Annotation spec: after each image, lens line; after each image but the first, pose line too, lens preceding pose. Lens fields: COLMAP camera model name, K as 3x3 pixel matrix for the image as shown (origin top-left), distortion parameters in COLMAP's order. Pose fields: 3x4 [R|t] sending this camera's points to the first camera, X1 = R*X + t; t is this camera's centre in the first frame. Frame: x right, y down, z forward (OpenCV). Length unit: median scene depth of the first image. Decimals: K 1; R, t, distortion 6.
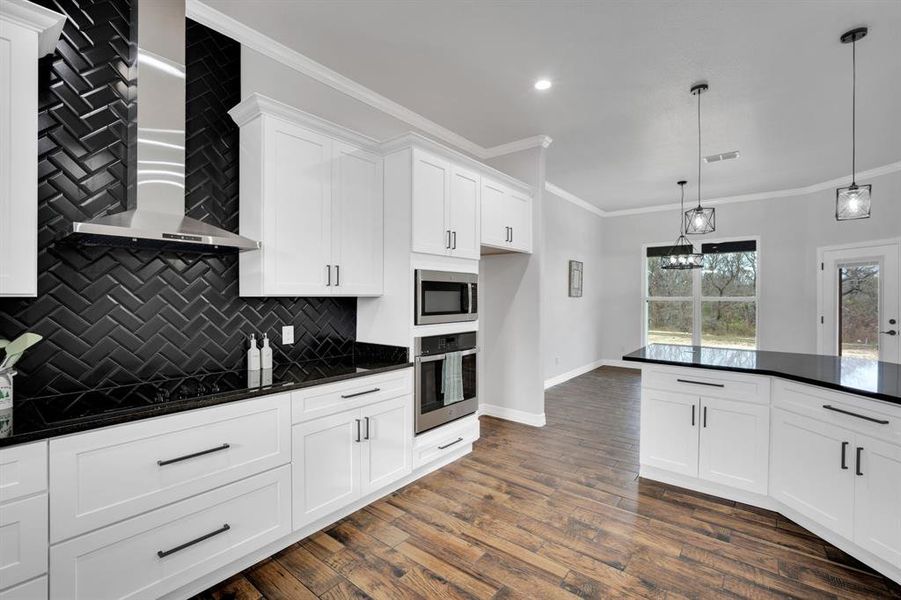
lens RADIAL K [[393.0, 0, 453.8], [0, 393.0, 300.0], [0, 0, 1]] dist [-0.002156, 0.000006]
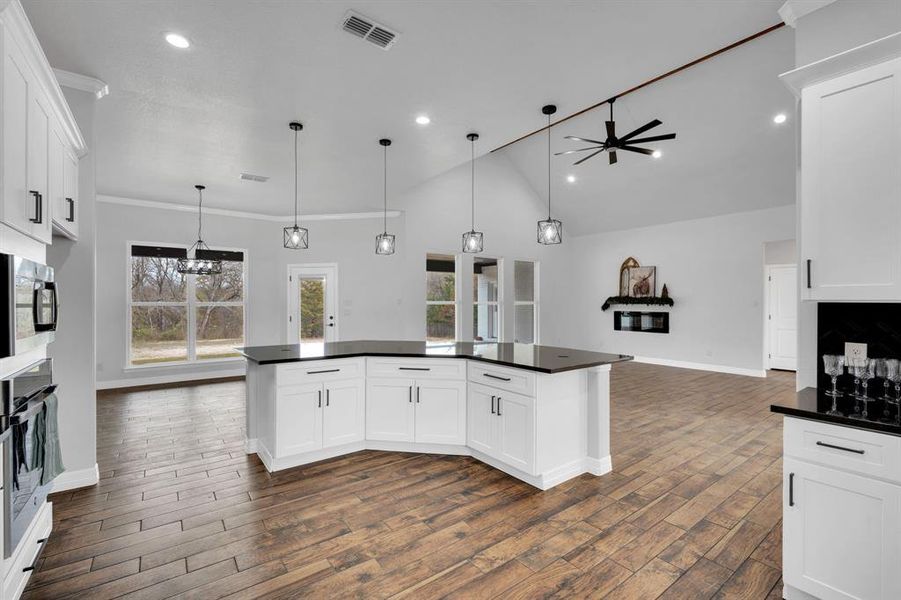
lens RADIAL K [[393.0, 0, 453.8], [0, 393.0, 300.0], [0, 0, 1]] dist [-0.002156, 0.000006]
pose [[0.261588, 0.000797, 0.965179, -0.501899], [0.012132, 0.999918, -0.004114, -0.002499], [-0.965103, 0.012786, 0.261557, 0.299204]]
